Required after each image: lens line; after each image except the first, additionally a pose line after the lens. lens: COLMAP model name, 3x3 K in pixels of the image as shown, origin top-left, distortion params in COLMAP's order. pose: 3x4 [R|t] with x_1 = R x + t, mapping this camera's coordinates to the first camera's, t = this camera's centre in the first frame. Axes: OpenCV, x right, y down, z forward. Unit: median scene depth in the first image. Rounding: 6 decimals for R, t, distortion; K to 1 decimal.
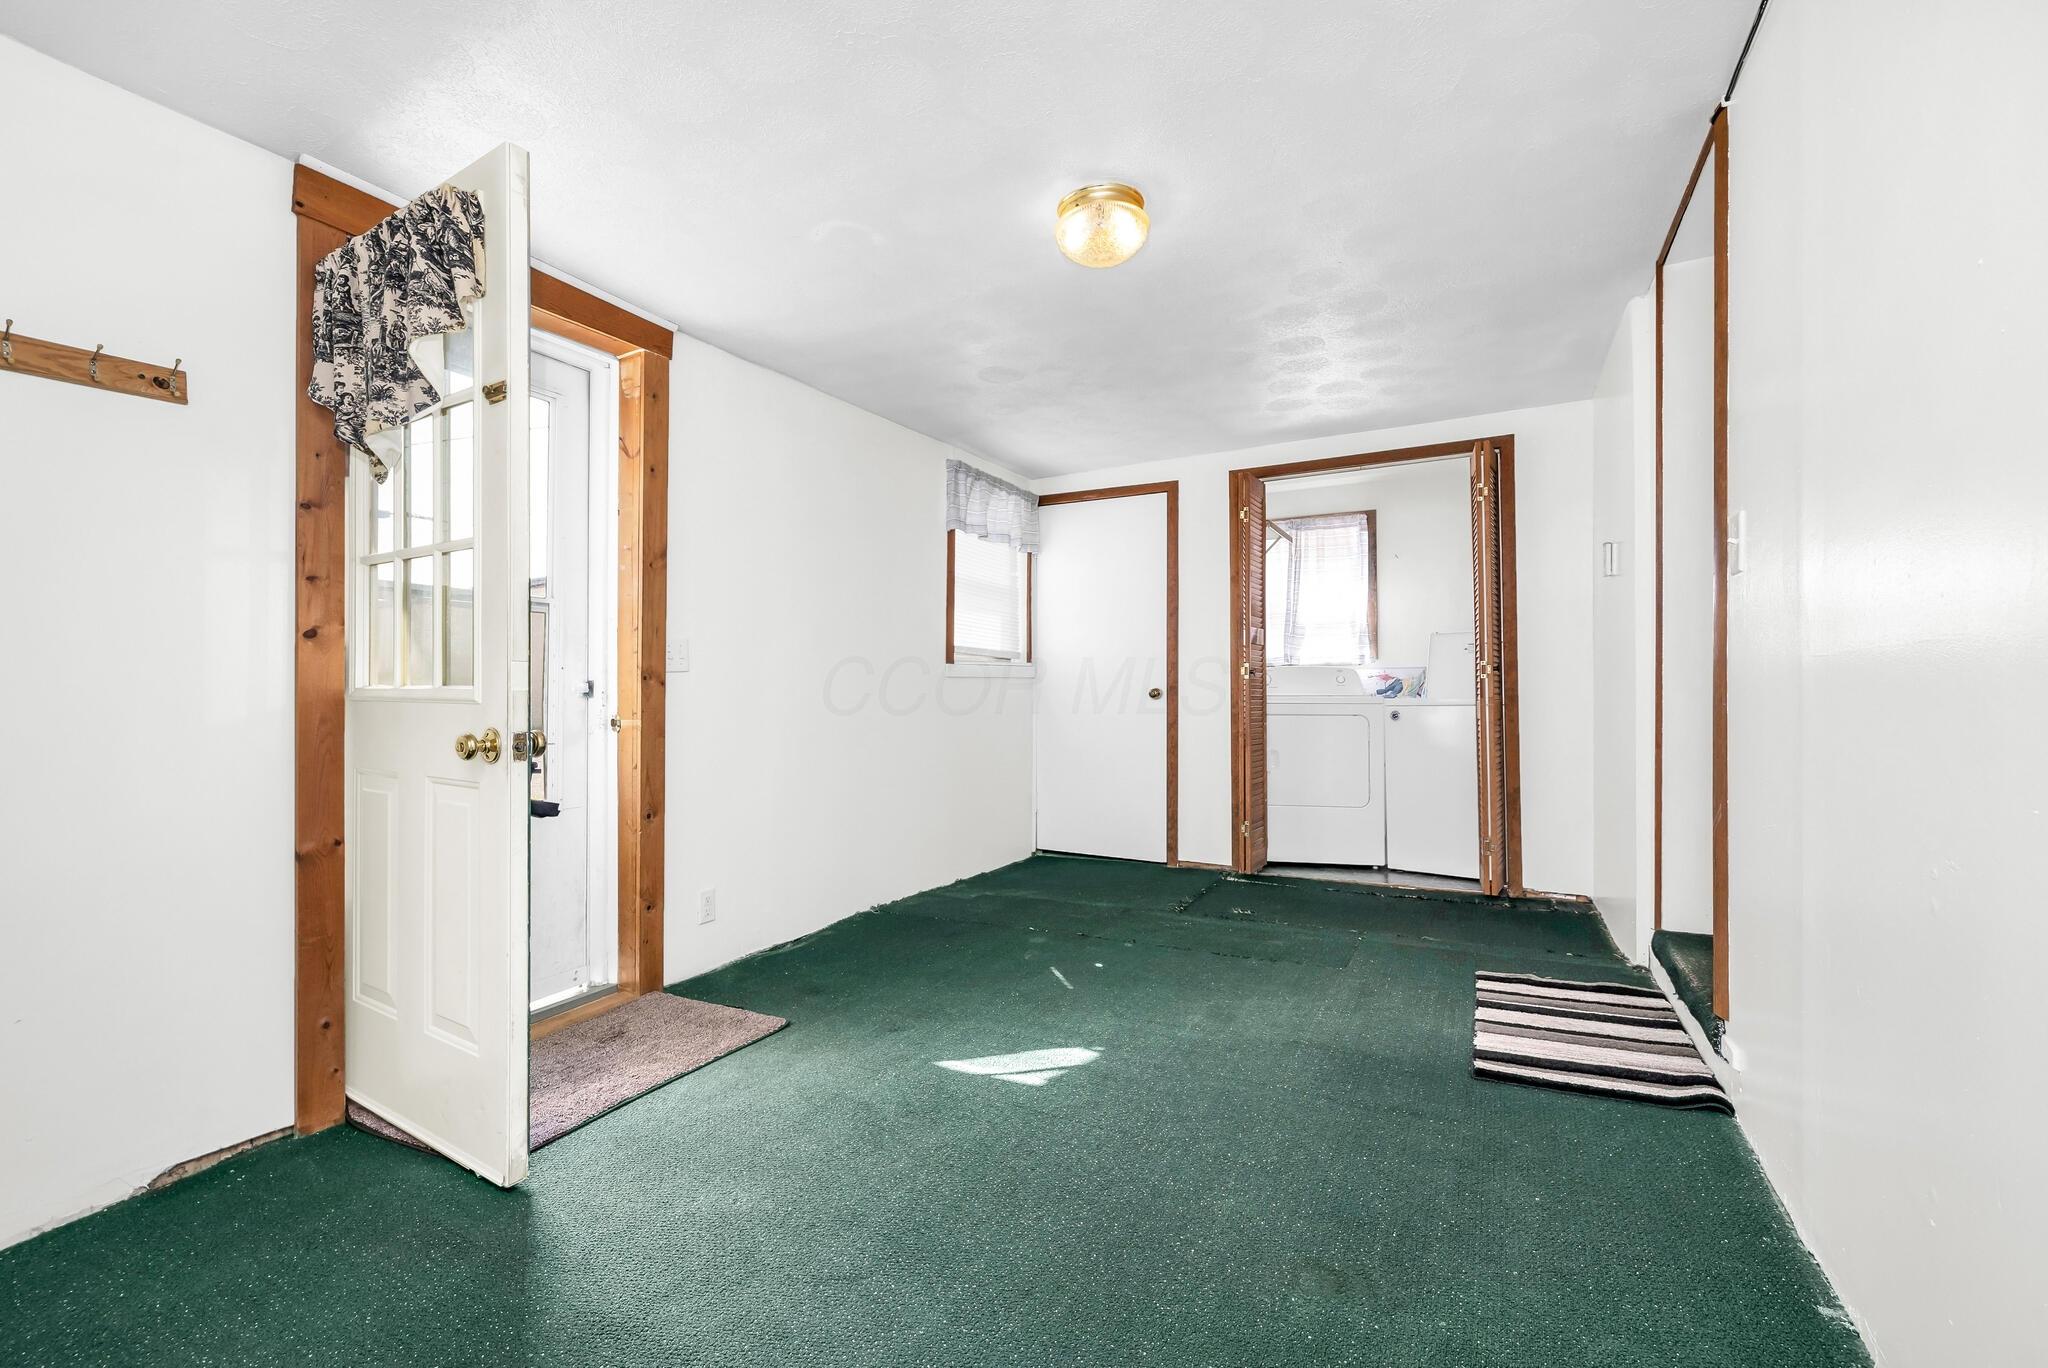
lens RADIAL K [[891.0, 0, 1029.5], [0, 891.0, 688.6], [0, 0, 1]] dist [-0.000693, 0.000574]
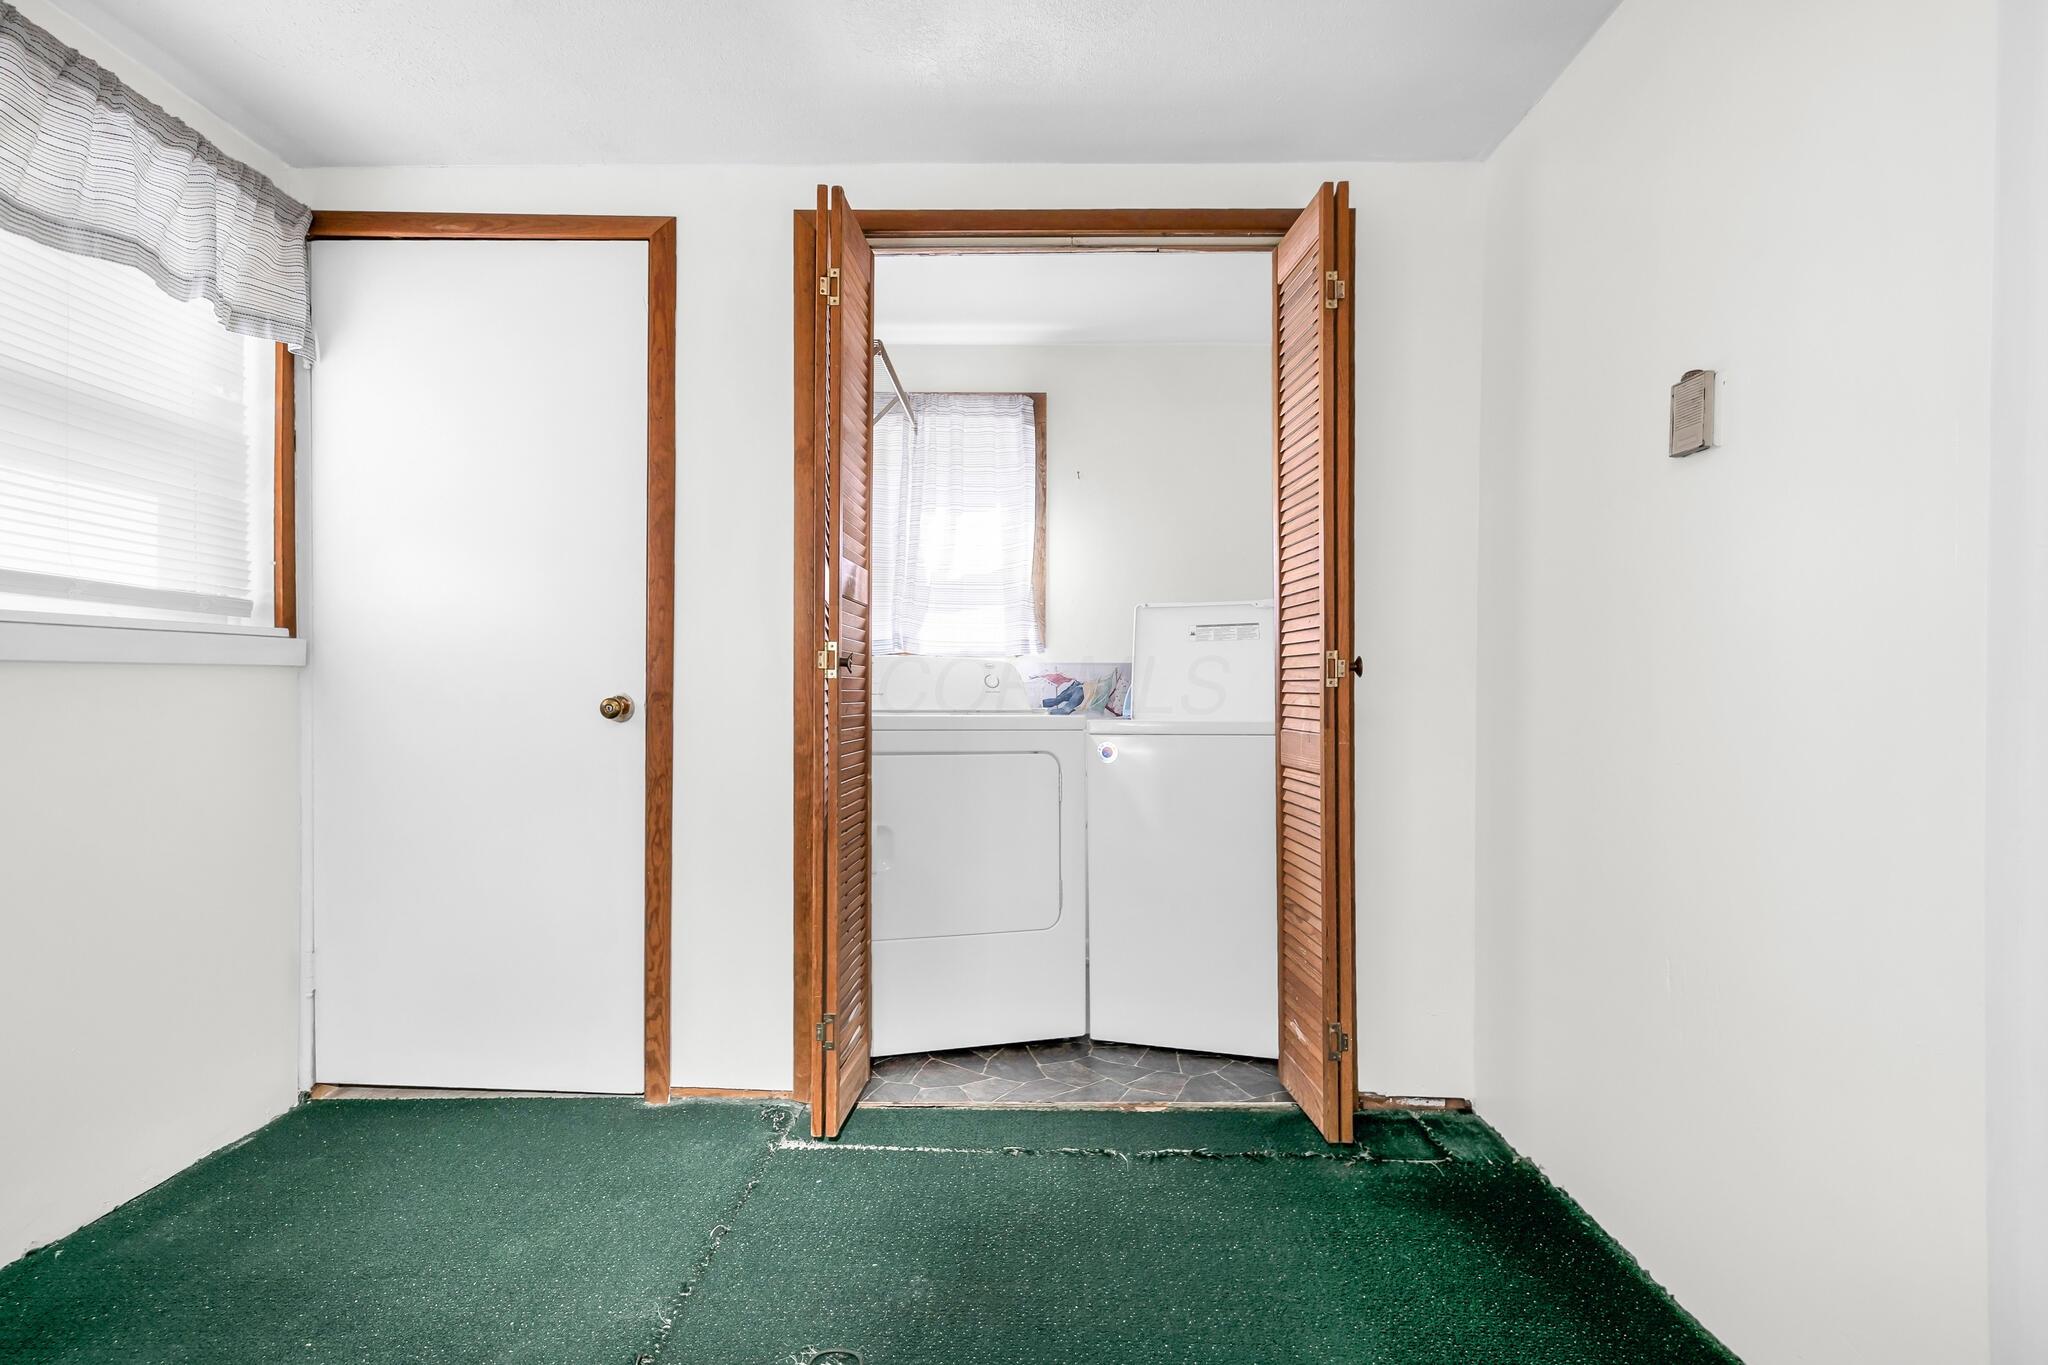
lens RADIAL K [[908.4, 0, 1022.0], [0, 908.4, 695.2], [0, 0, 1]] dist [0.000532, -0.000147]
pose [[0.895596, 0.007178, 0.444809, 0.124365], [-0.011576, 0.999907, 0.007171, -0.006725], [-0.444717, -0.011572, 0.895597, 0.536954]]
